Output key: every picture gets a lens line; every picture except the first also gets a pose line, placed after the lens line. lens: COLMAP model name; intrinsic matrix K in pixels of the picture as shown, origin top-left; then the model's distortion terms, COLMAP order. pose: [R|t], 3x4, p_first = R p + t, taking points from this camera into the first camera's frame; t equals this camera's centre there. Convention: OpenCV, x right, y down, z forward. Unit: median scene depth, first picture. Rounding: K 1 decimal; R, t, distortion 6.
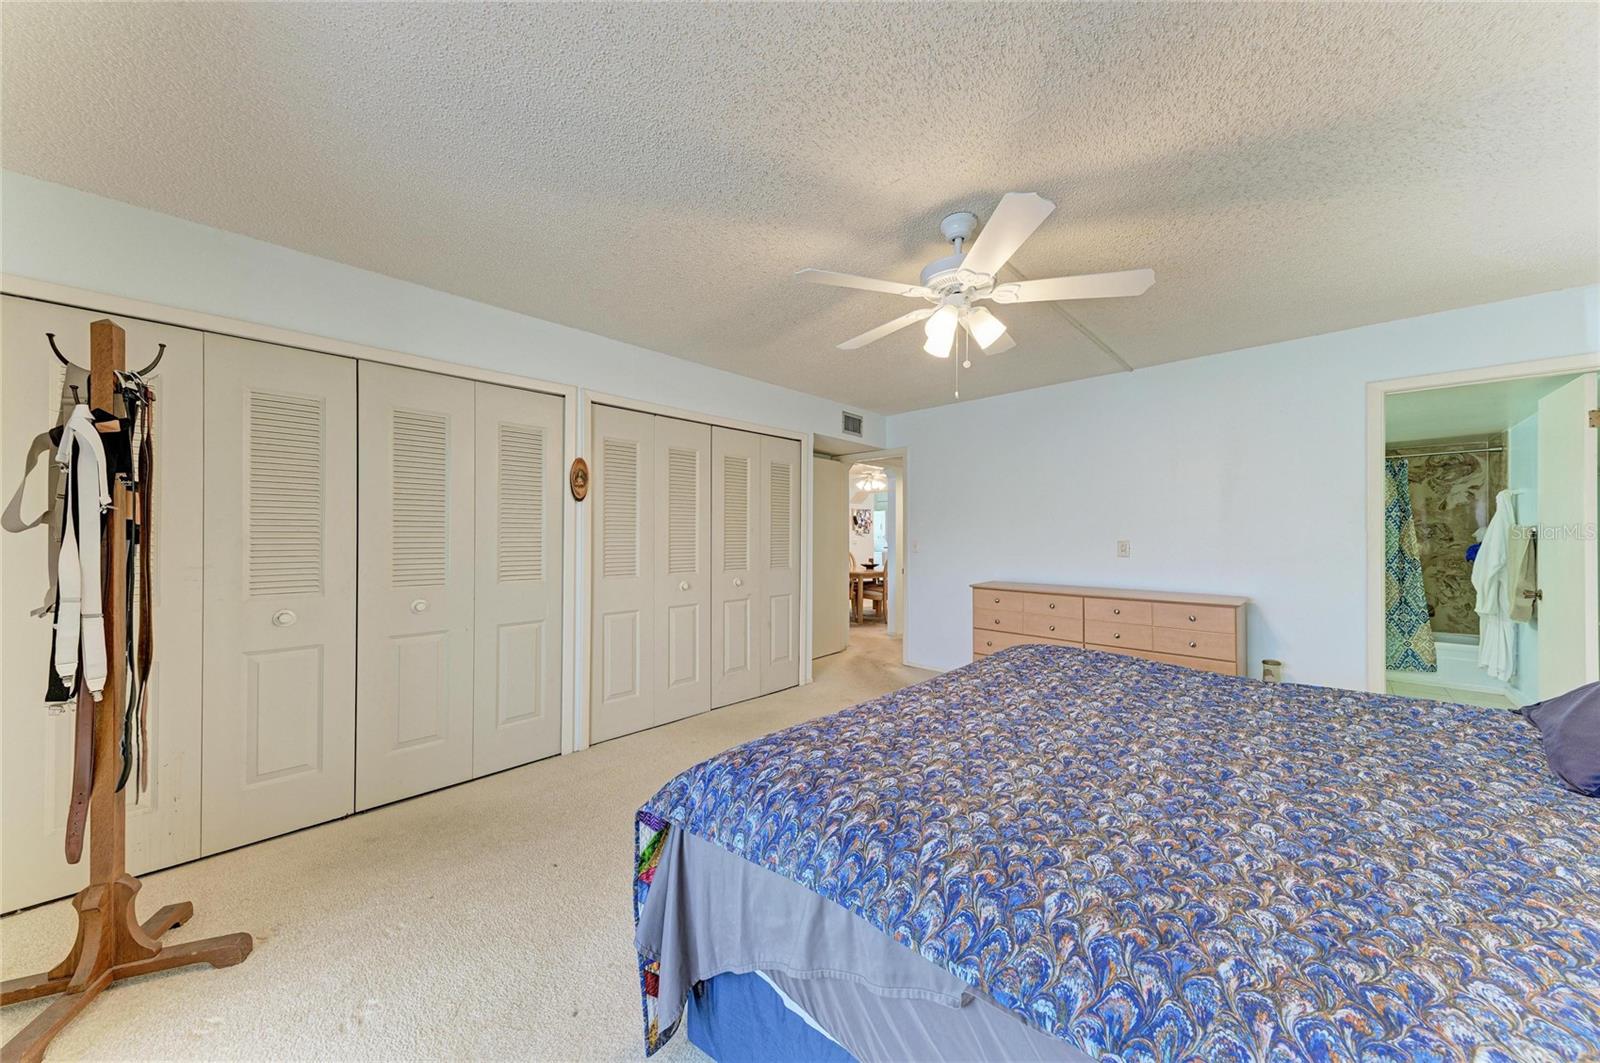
lens RADIAL K [[541.2, 0, 805.0], [0, 541.2, 534.3], [0, 0, 1]] dist [0.017119, -0.003477]
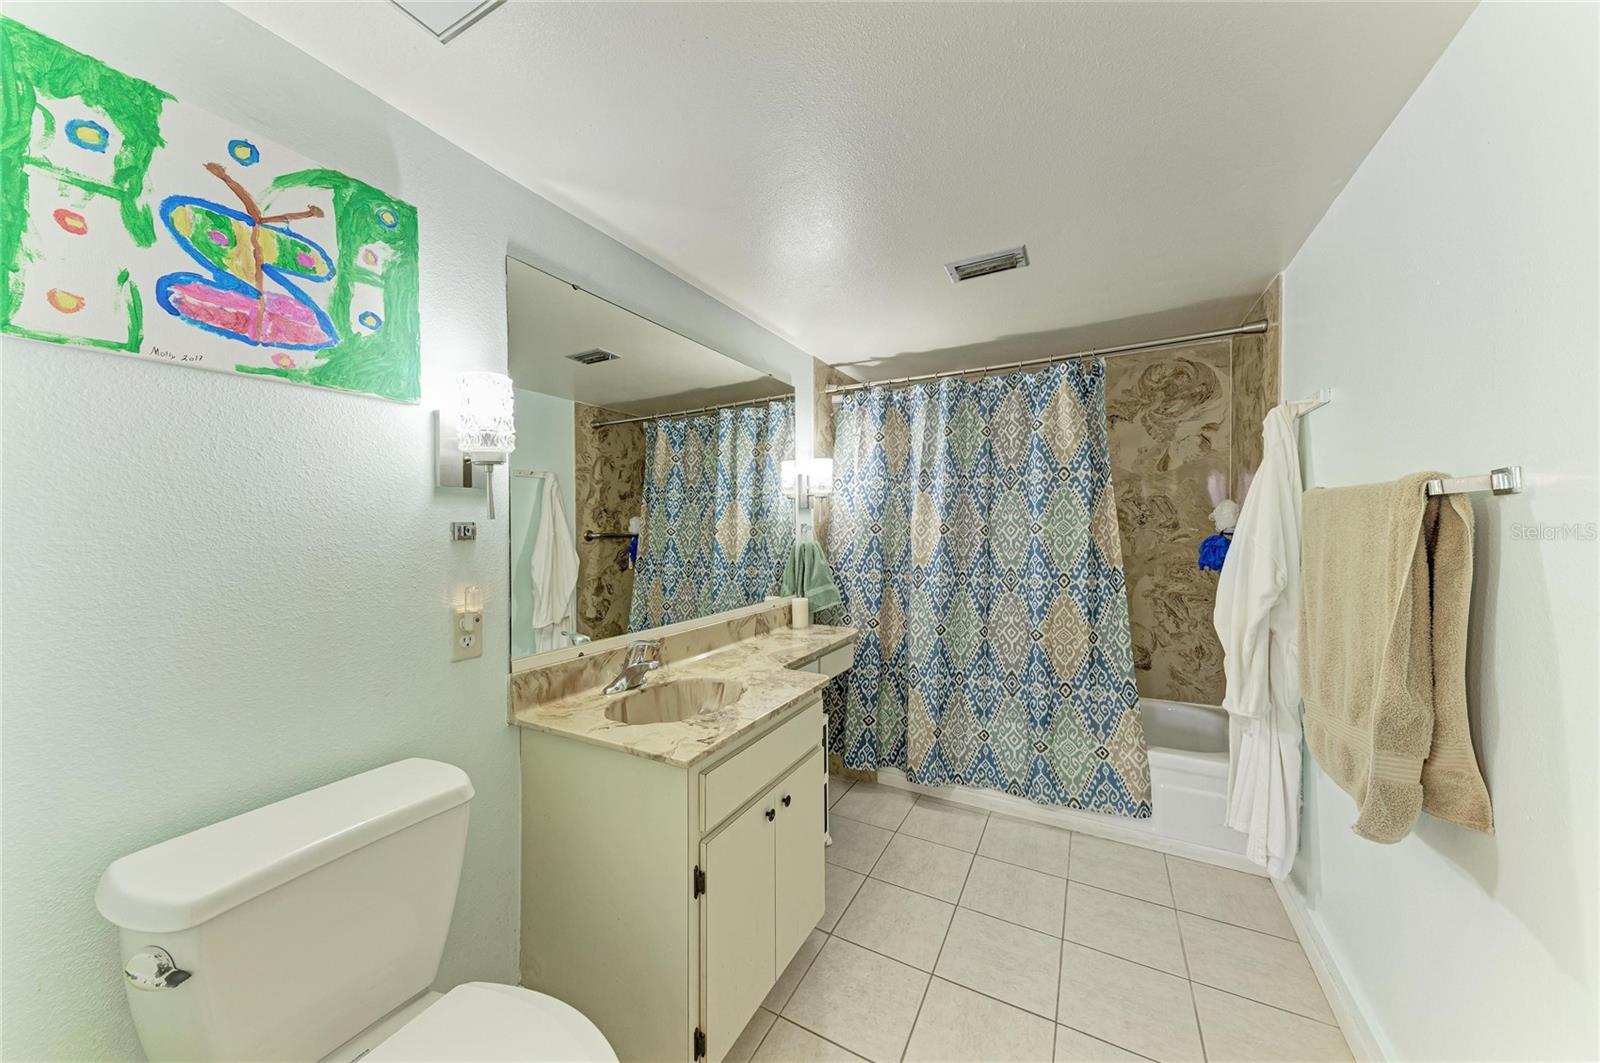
lens RADIAL K [[541.2, 0, 795.8], [0, 541.2, 529.7], [0, 0, 1]] dist [0.017119, -0.003477]
pose [[0.966192, -0.010384, 0.257613, 0.719232], [0.006806, 0.999868, 0.014776, 0.002750], [-0.257732, -0.012523, 0.966135, 0.615856]]
